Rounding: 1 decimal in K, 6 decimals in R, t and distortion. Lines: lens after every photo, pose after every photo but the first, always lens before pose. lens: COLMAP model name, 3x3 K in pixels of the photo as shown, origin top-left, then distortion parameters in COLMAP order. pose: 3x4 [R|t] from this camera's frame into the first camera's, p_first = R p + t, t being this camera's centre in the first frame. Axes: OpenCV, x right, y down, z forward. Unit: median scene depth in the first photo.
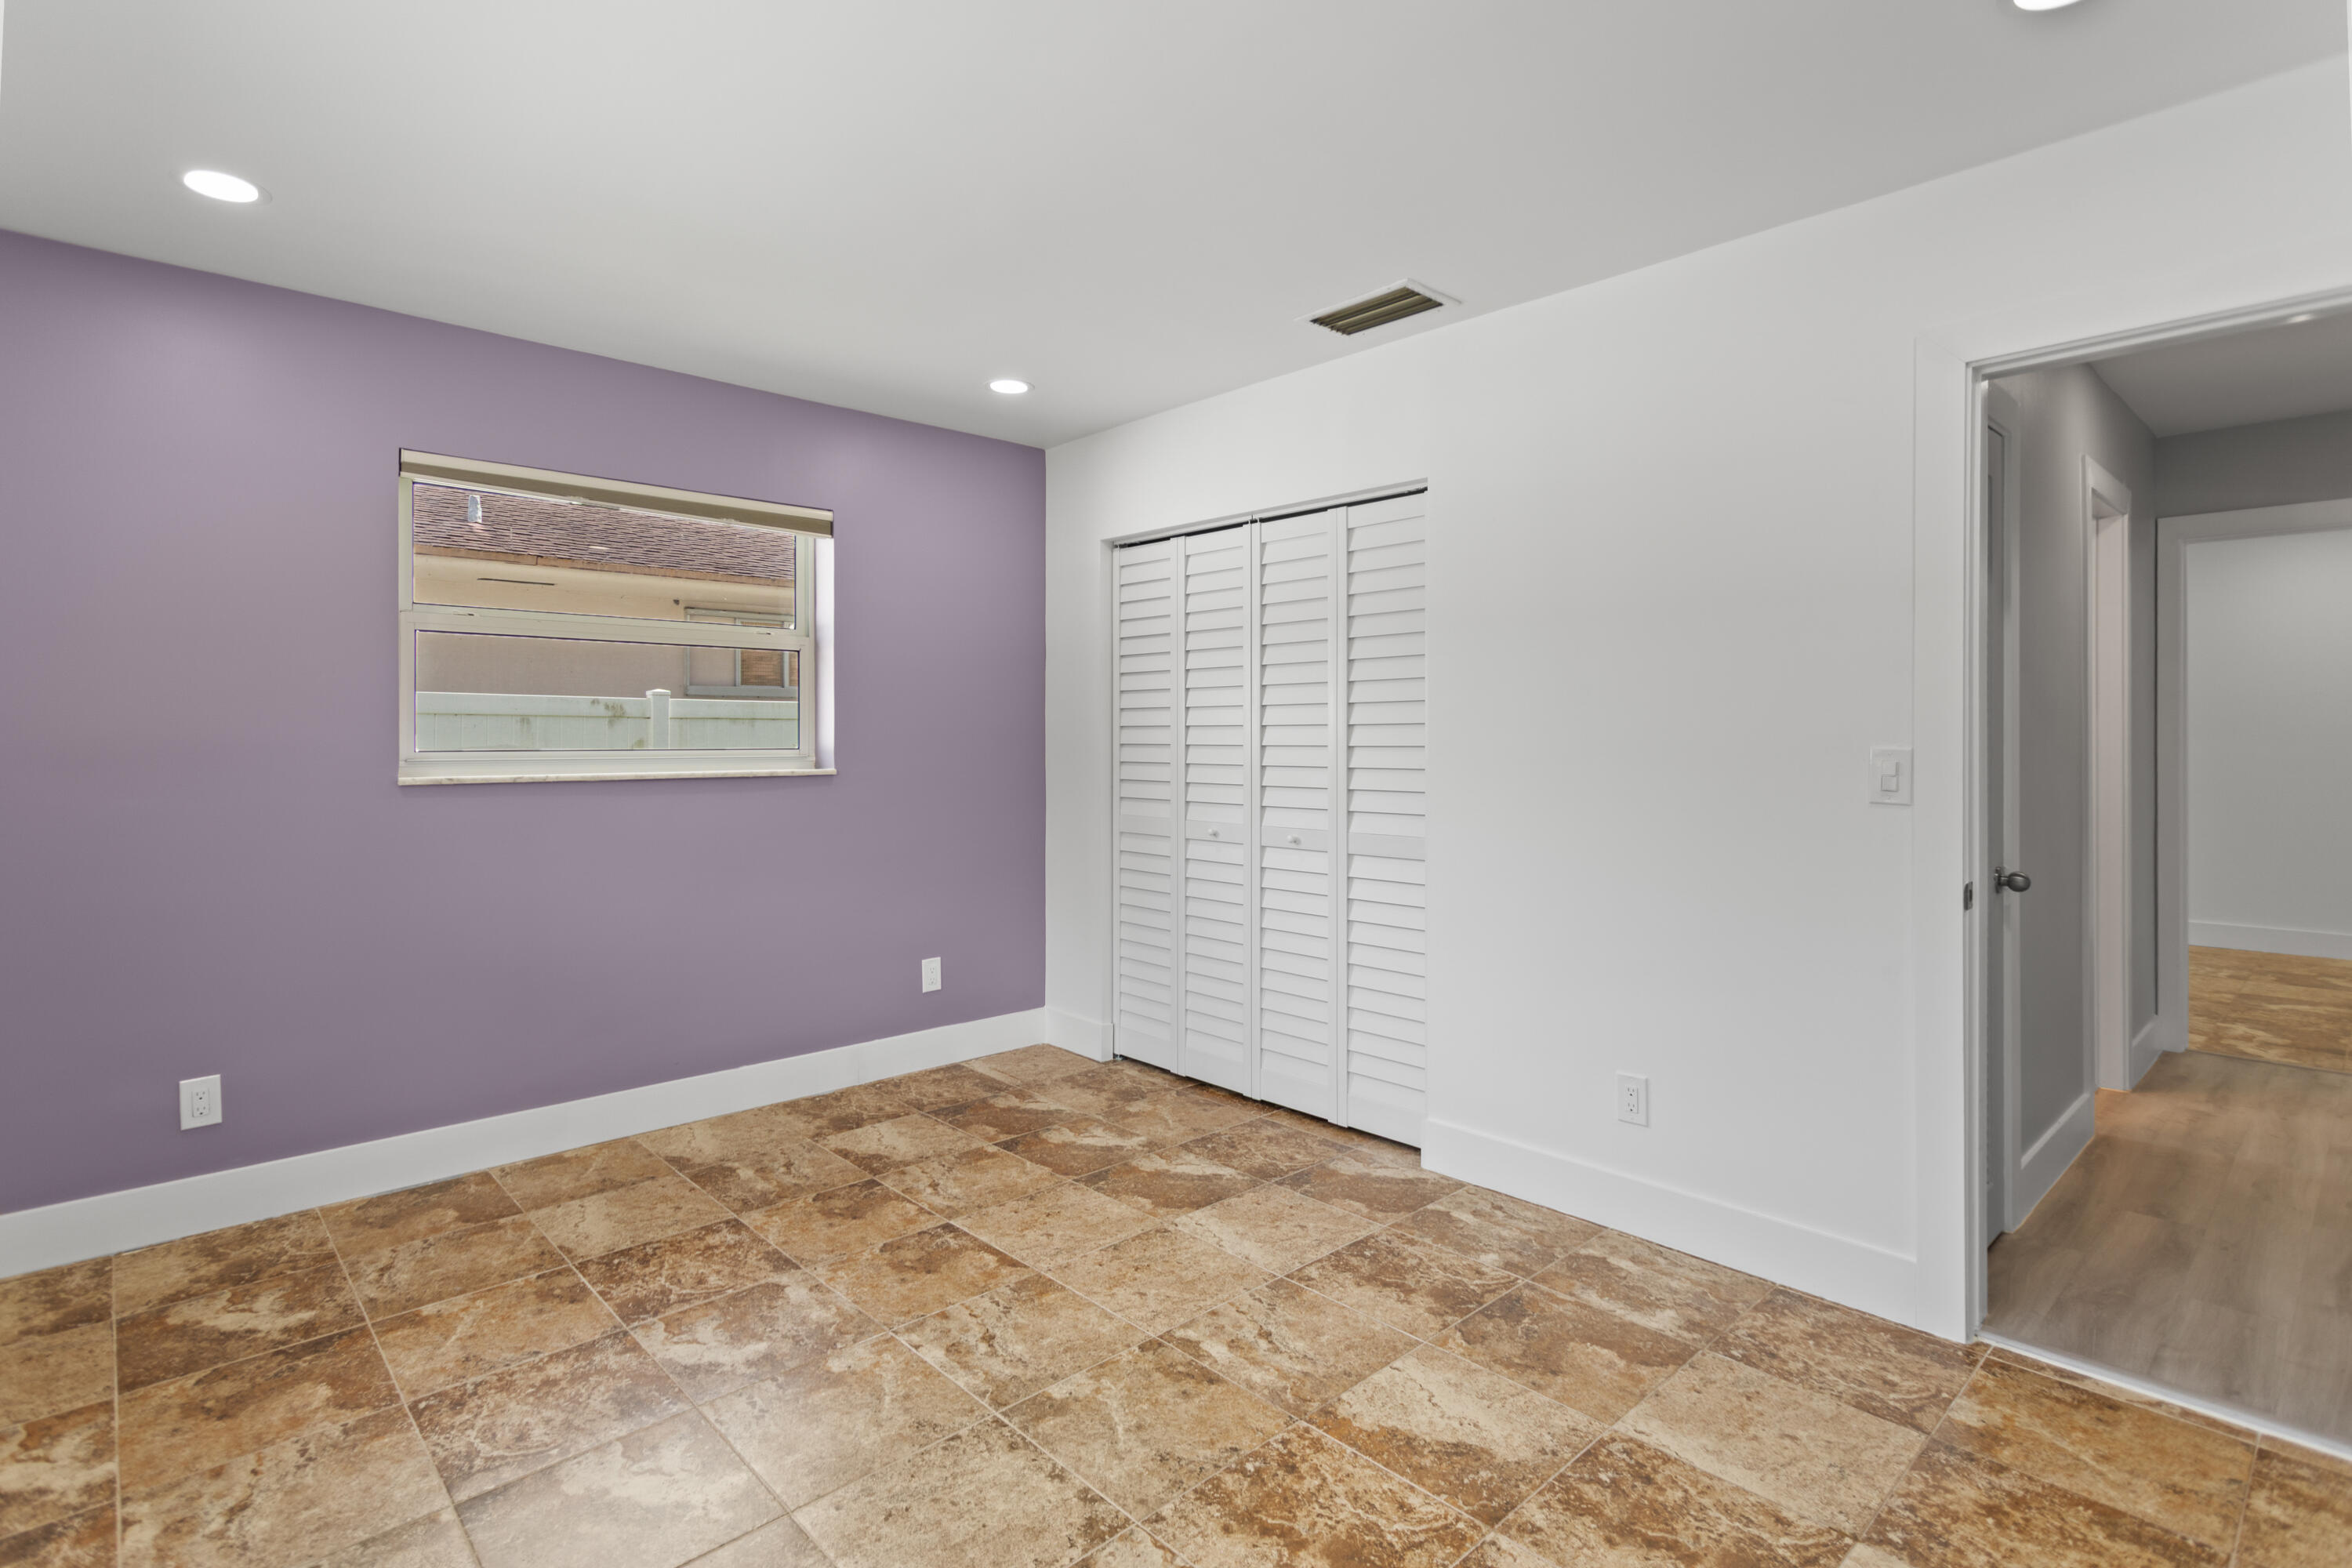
lens RADIAL K [[1158.3, 0, 1185.9], [0, 1158.3, 774.5], [0, 0, 1]] dist [0.006985, 0.000618]
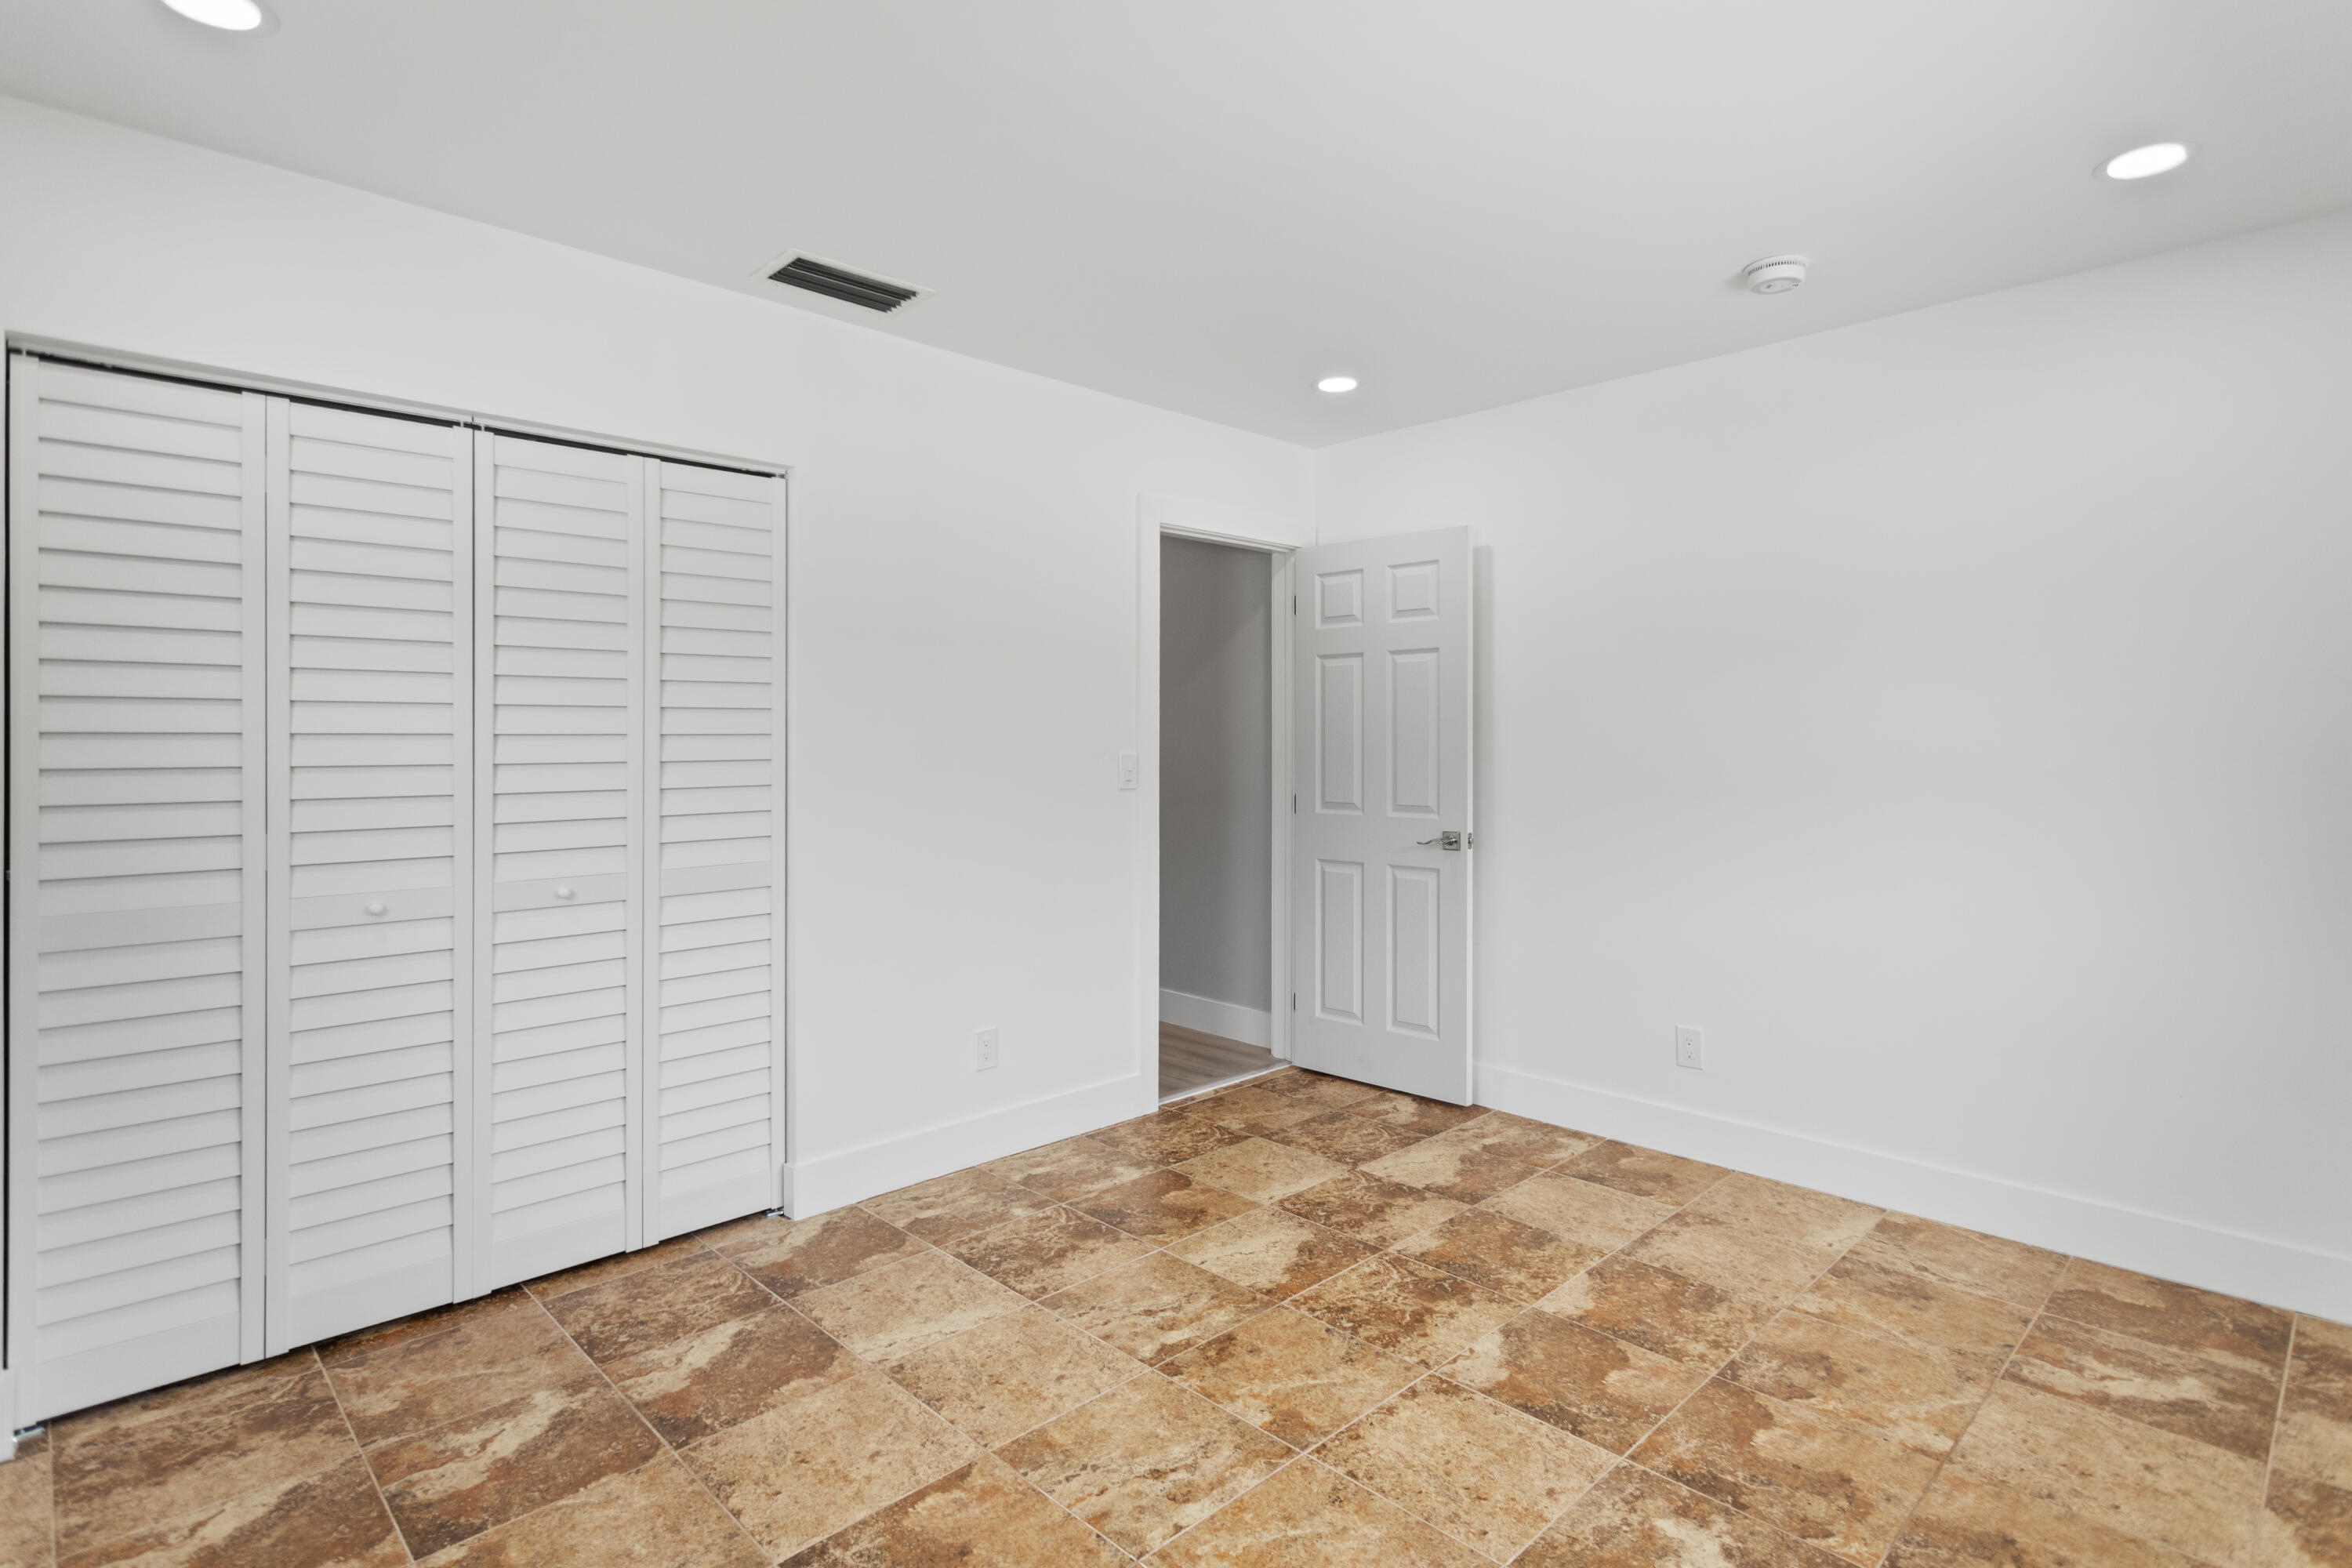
lens RADIAL K [[1158.3, 0, 1185.9], [0, 1158.3, 774.5], [0, 0, 1]] dist [0.006985, 0.000618]
pose [[-0.013510, -0.026638, 0.999554, -0.845365], [0.035743, 0.998993, 0.027106, -0.030818], [-0.999270, 0.036094, -0.012544, 0.831557]]
